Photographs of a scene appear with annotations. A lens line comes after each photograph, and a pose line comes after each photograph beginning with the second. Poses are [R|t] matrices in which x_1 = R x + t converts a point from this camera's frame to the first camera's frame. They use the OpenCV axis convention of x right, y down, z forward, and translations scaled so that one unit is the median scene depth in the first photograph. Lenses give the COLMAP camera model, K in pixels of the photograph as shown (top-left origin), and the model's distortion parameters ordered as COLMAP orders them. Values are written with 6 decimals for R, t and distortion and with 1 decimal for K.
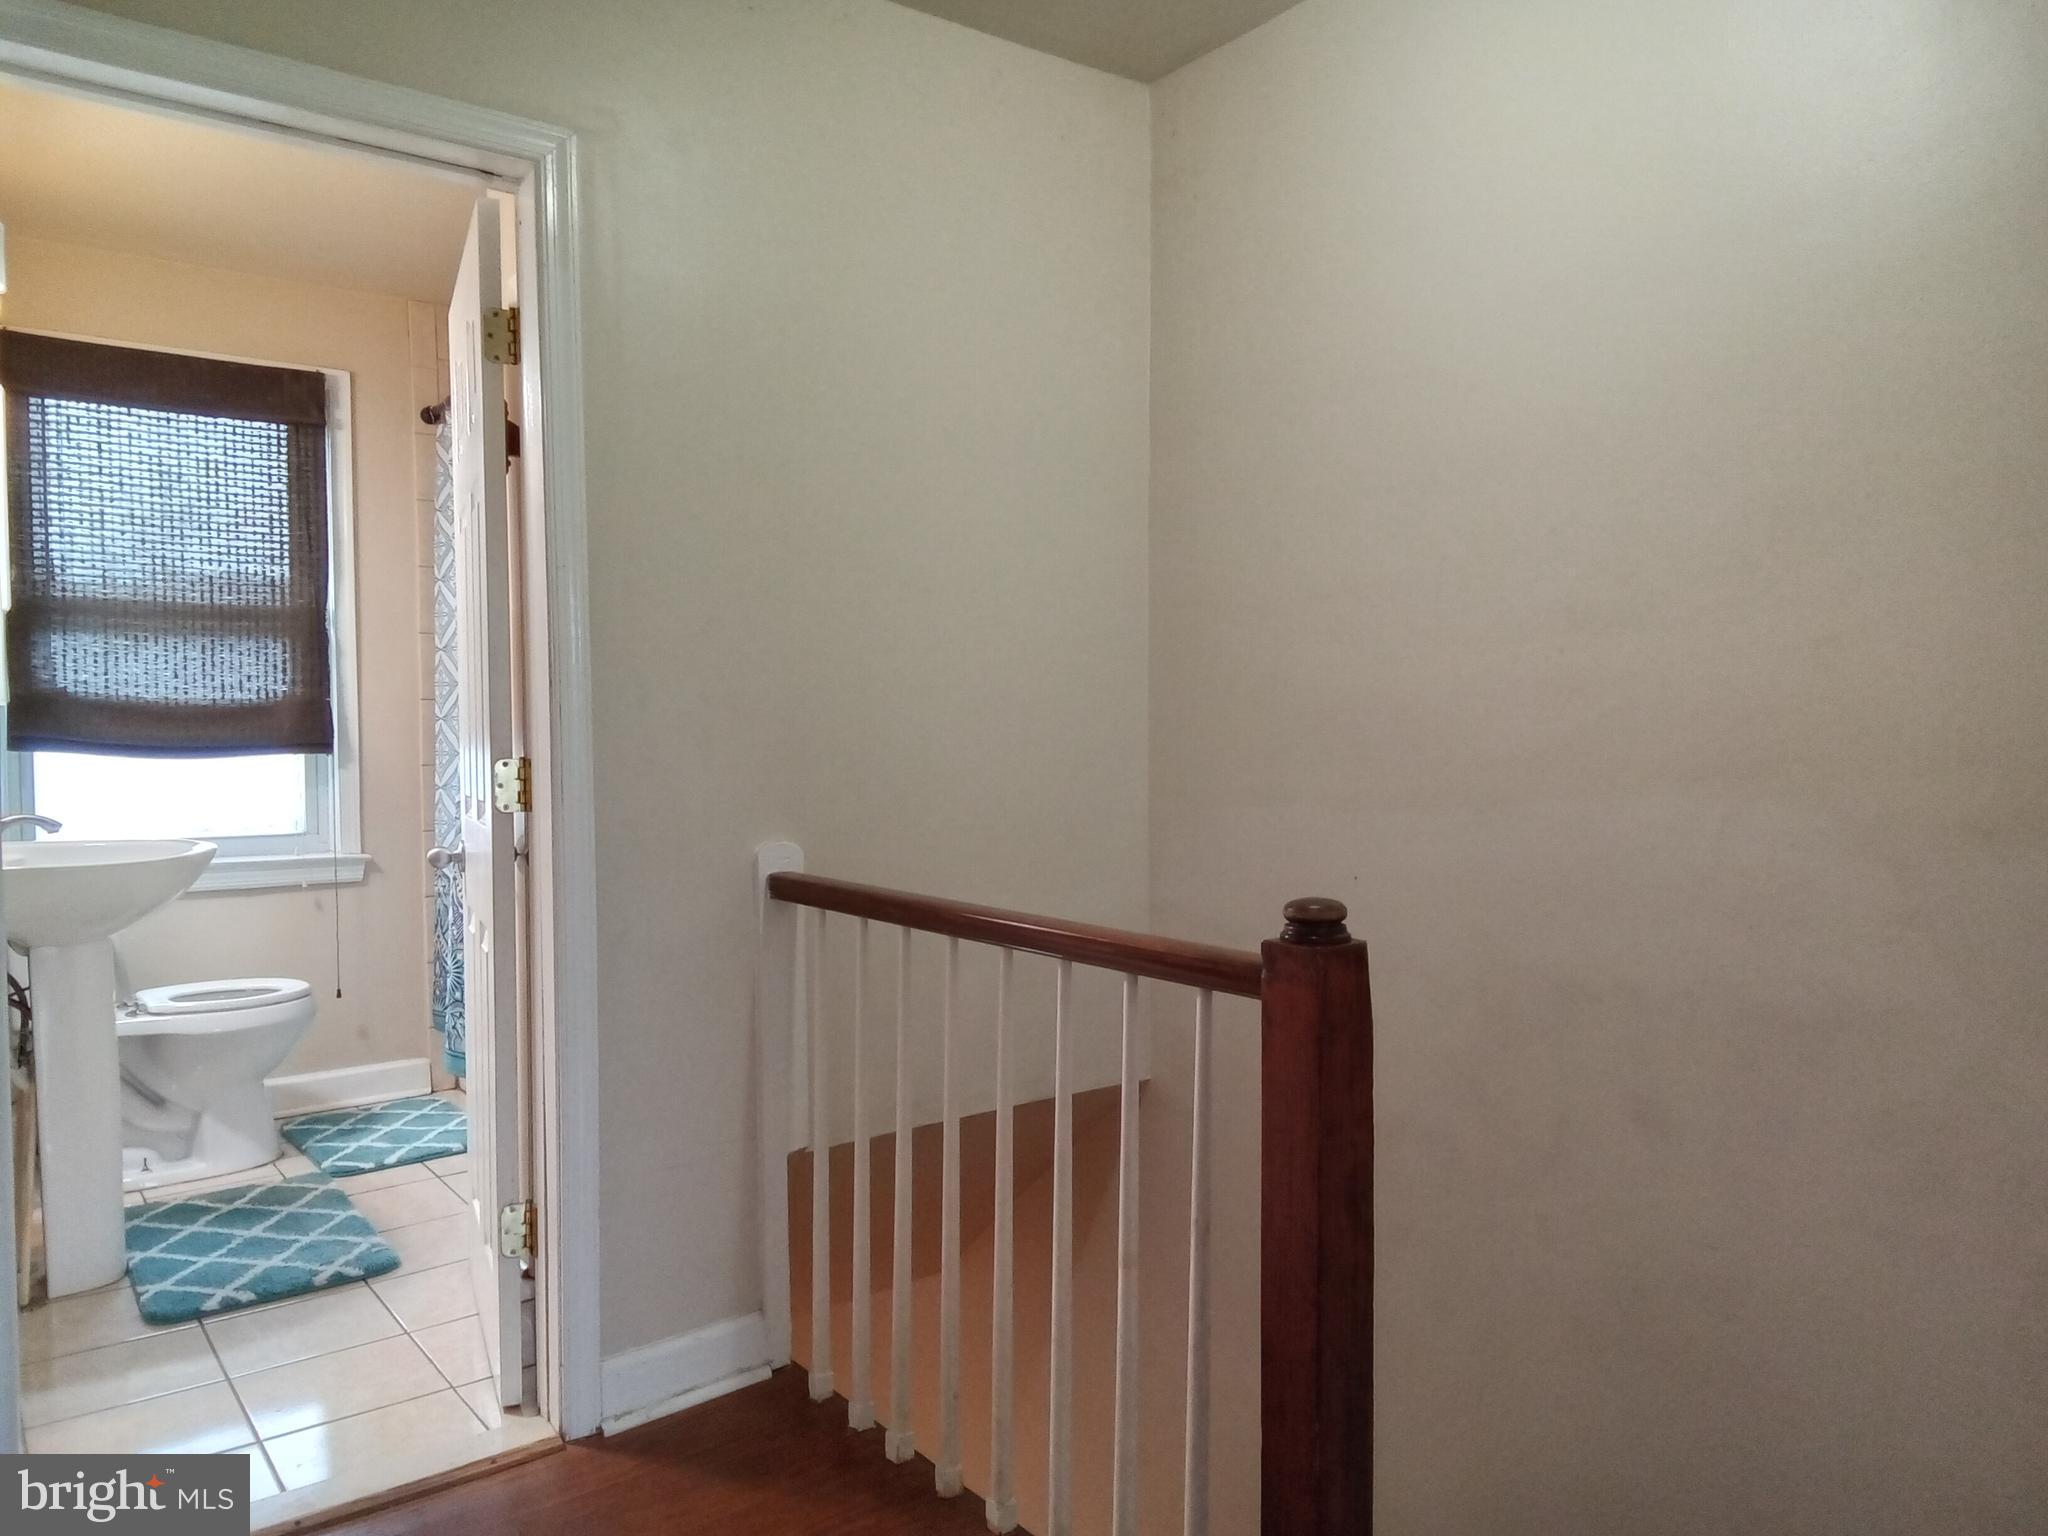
lens RADIAL K [[1411.9, 0, 1032.2], [0, 1411.9, 775.4], [0, 0, 1]] dist [0.073280, -0.088545]
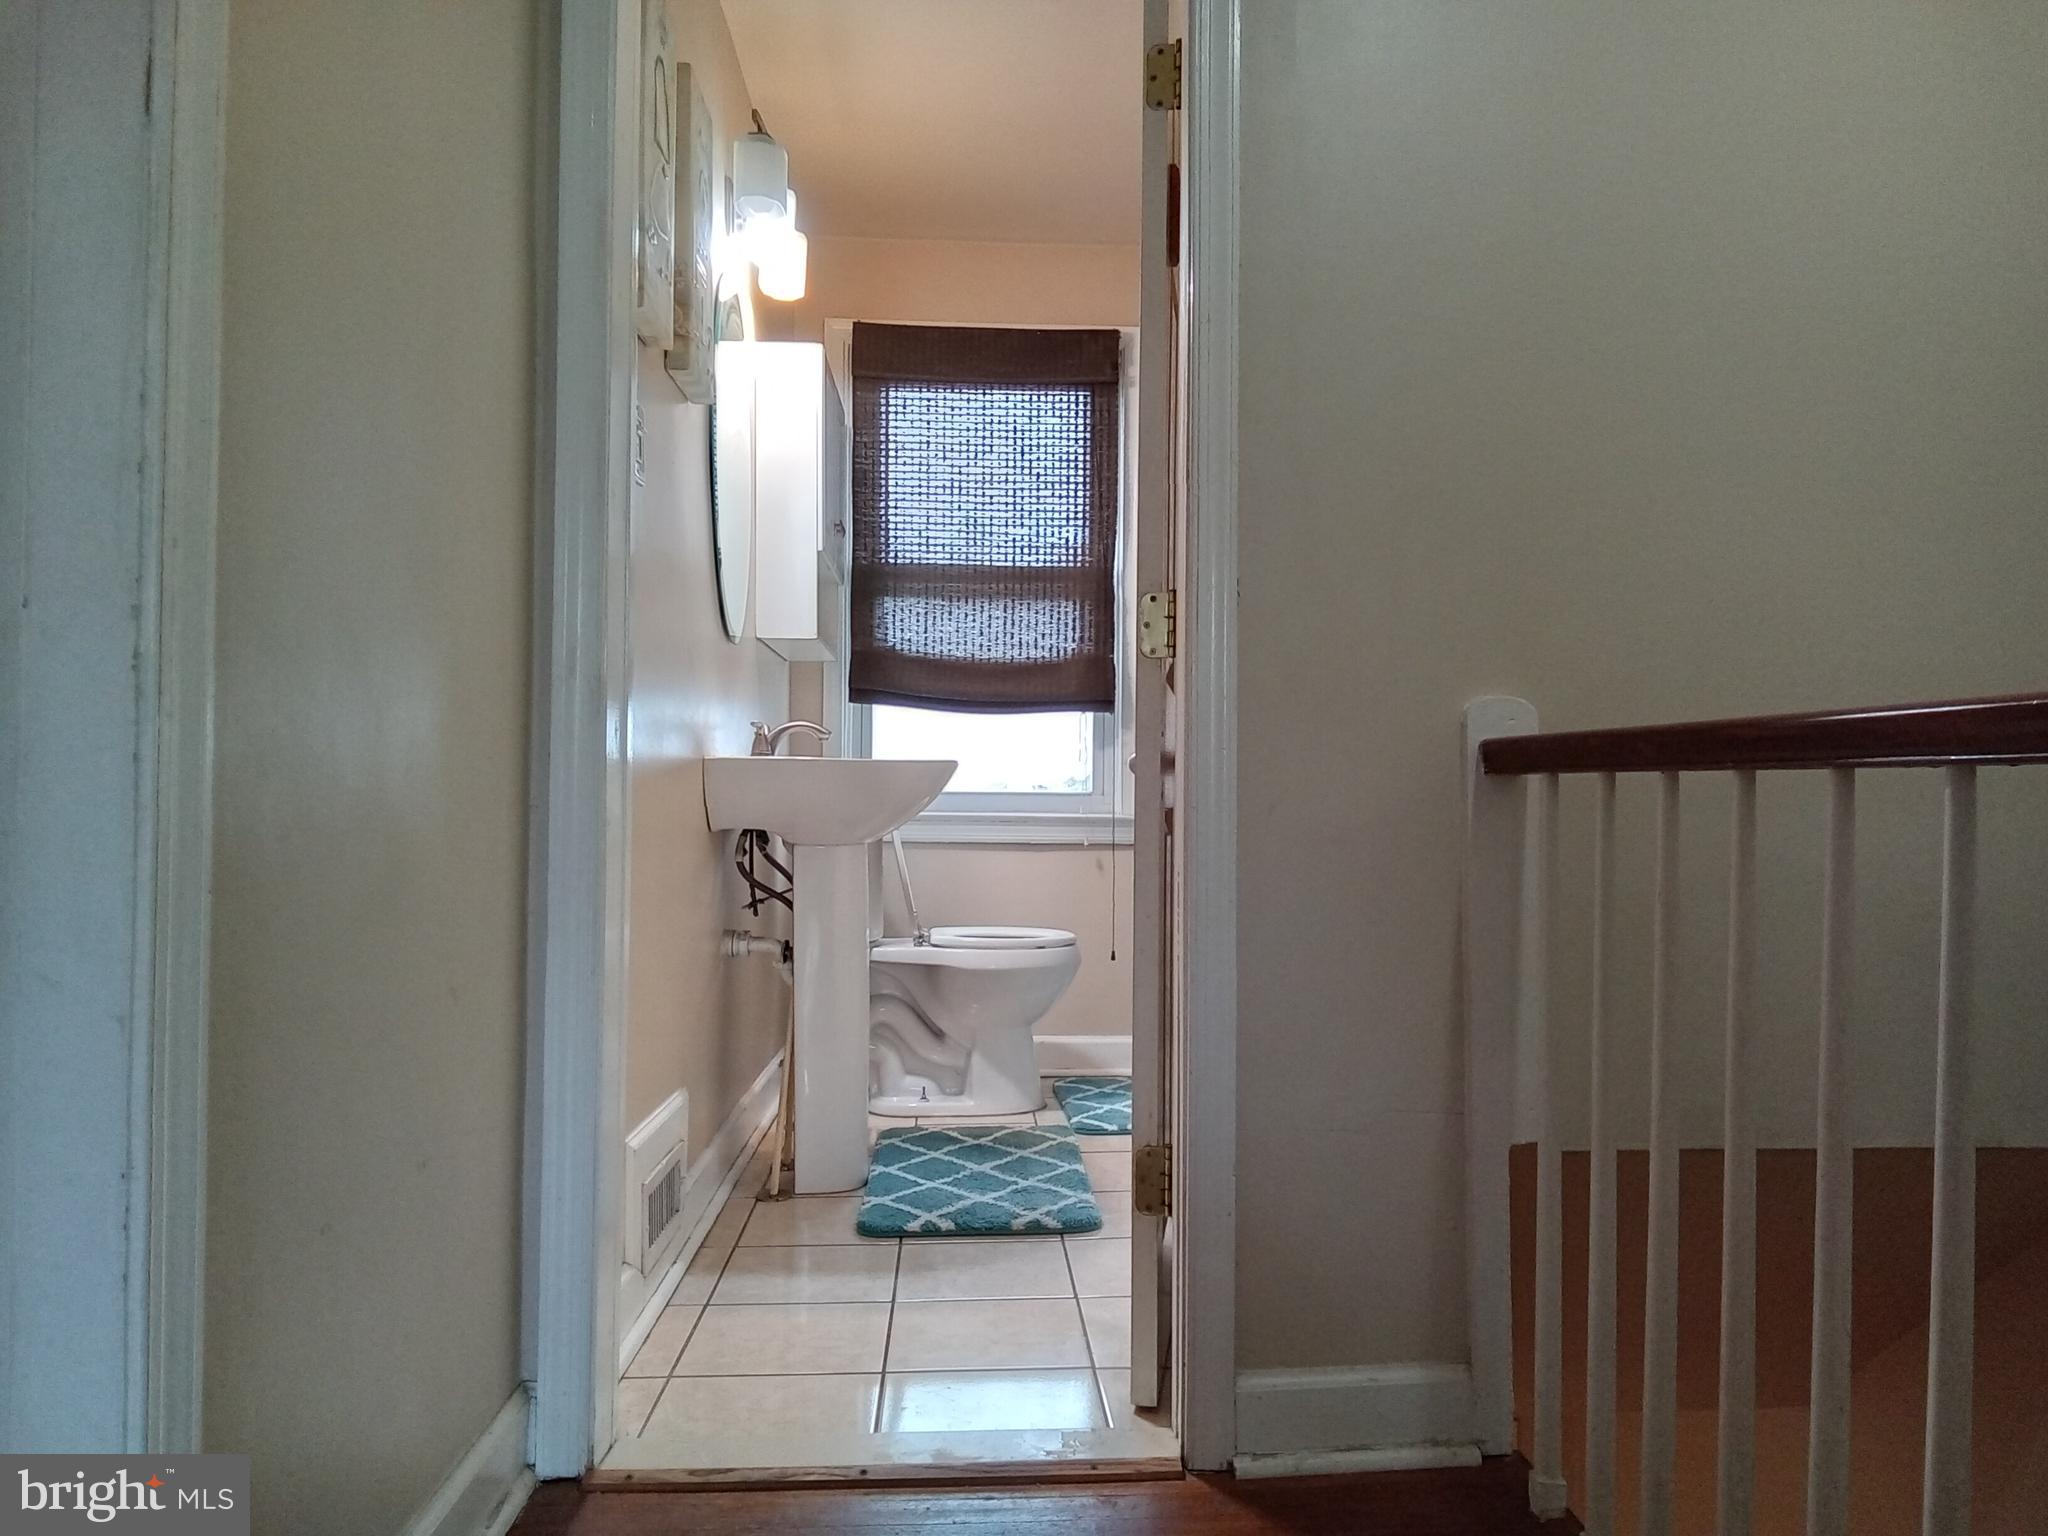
lens RADIAL K [[1411.9, 0, 1032.2], [0, 1411.9, 775.4], [0, 0, 1]] dist [0.073280, -0.088545]
pose [[0.823079, 0.002149, -0.567922, 0.019255], [-0.032413, 0.998541, -0.043198, 0.078397], [0.567001, 0.053964, 0.821948, 0.181848]]
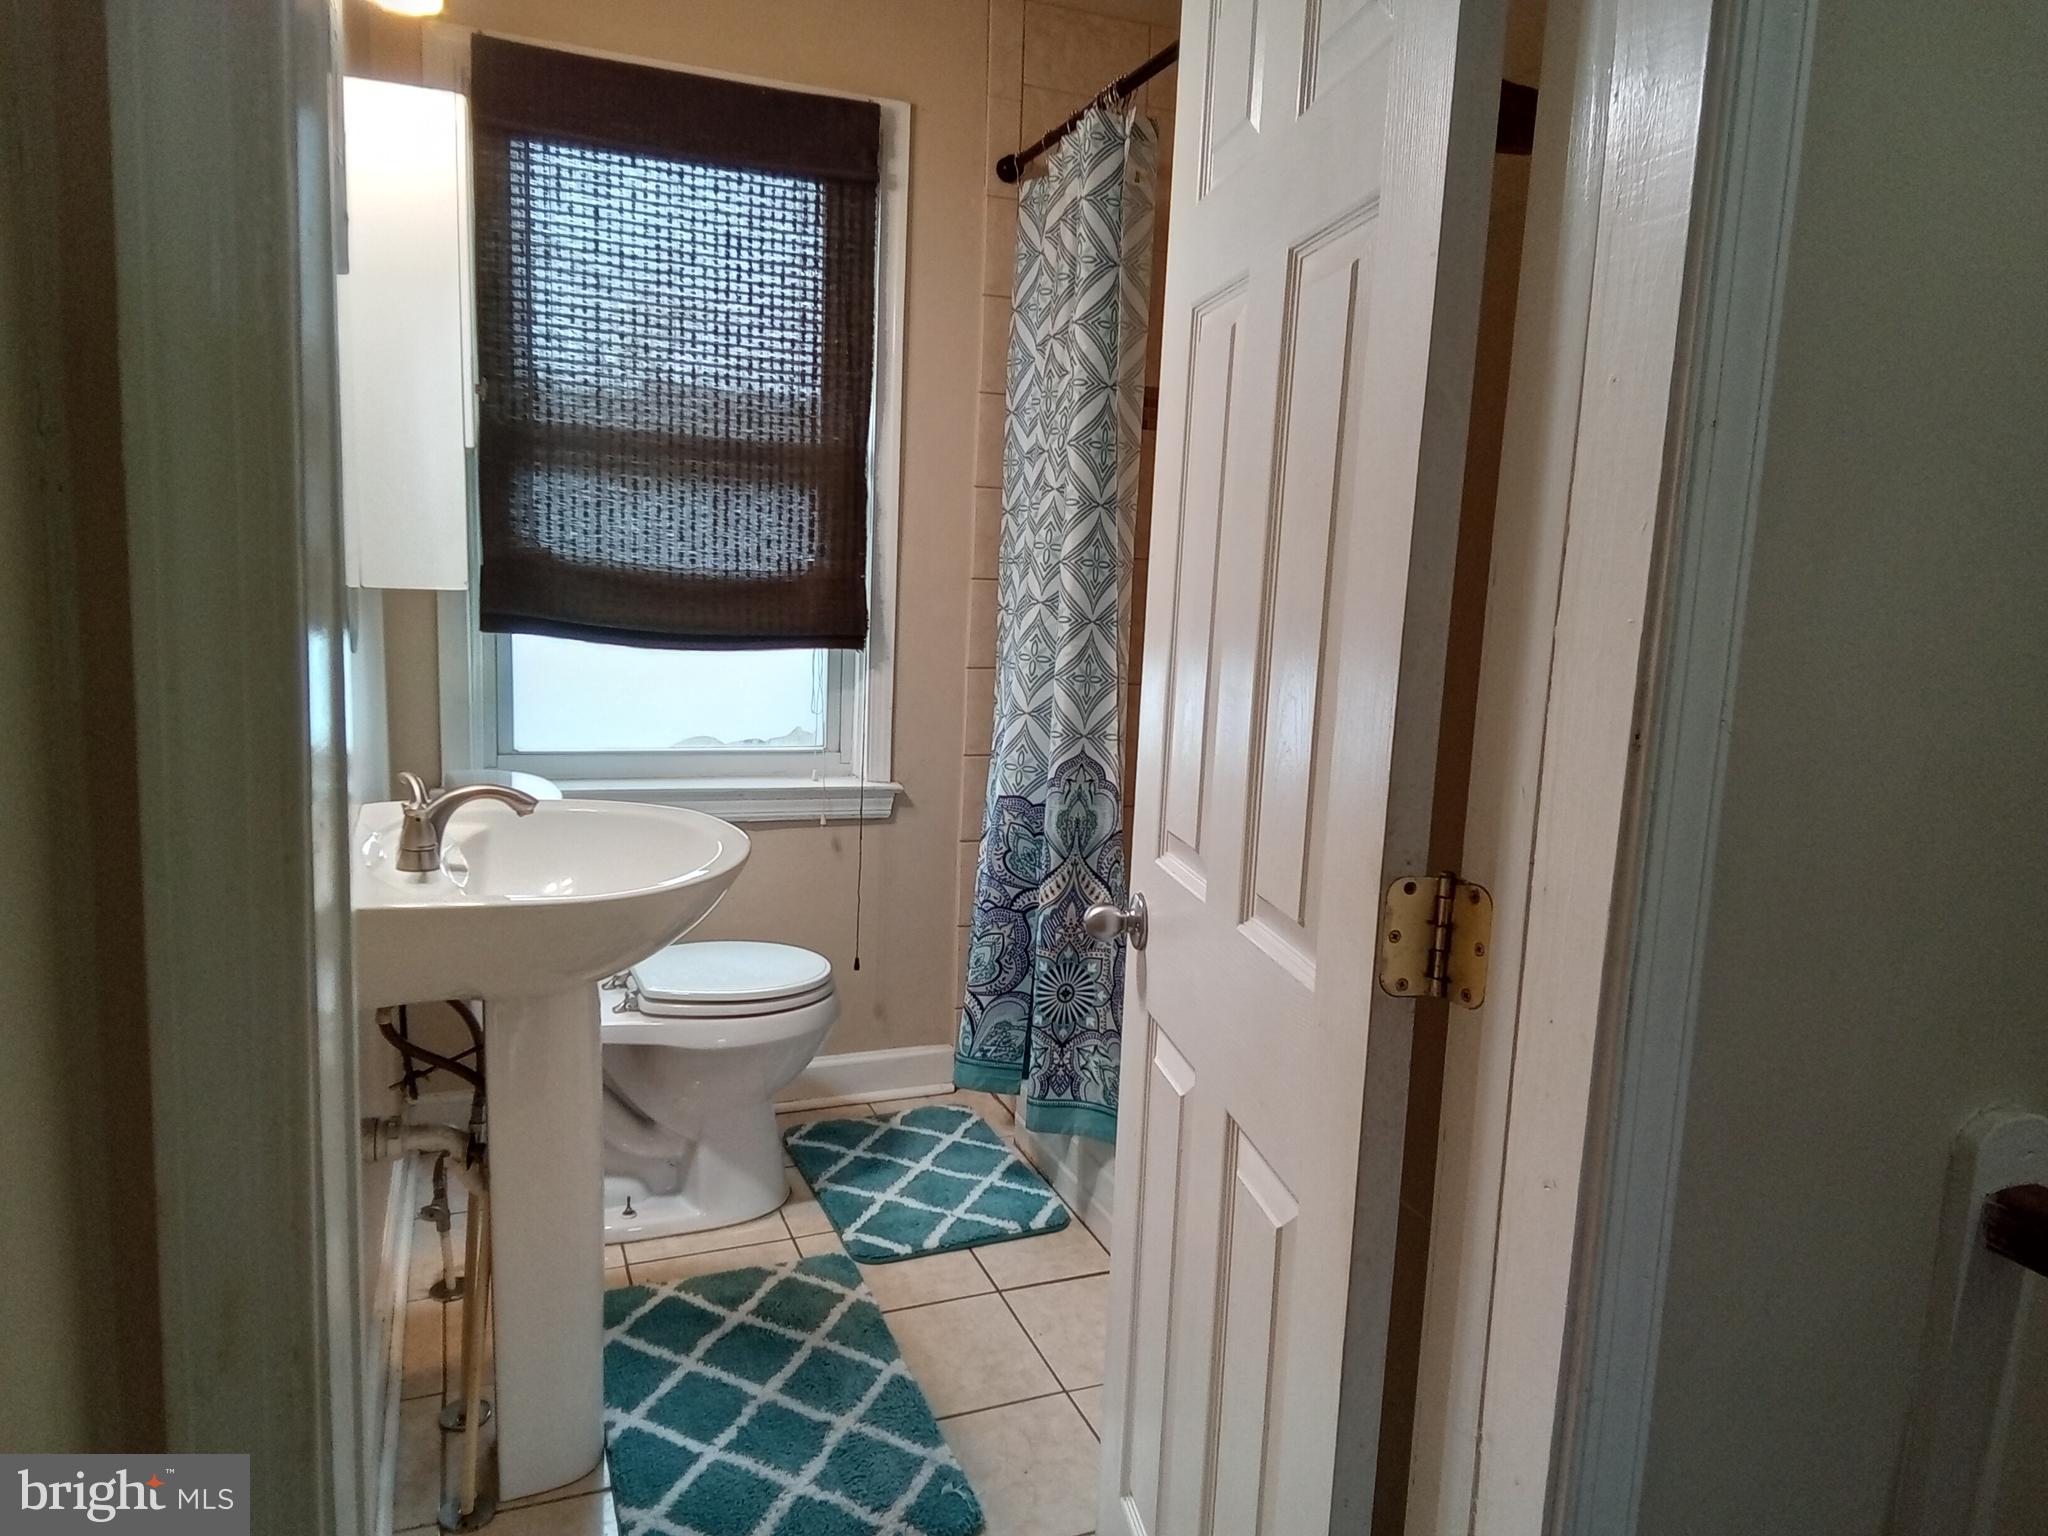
lens RADIAL K [[1407.2, 0, 1040.8], [0, 1407.2, 788.4], [0, 0, 1]] dist [0.047975, -0.092982]
pose [[0.961307, 0.098320, -0.257336, -0.223182], [-0.064590, 0.988545, 0.136409, -0.053875], [0.267800, -0.114510, 0.956646, 0.343892]]
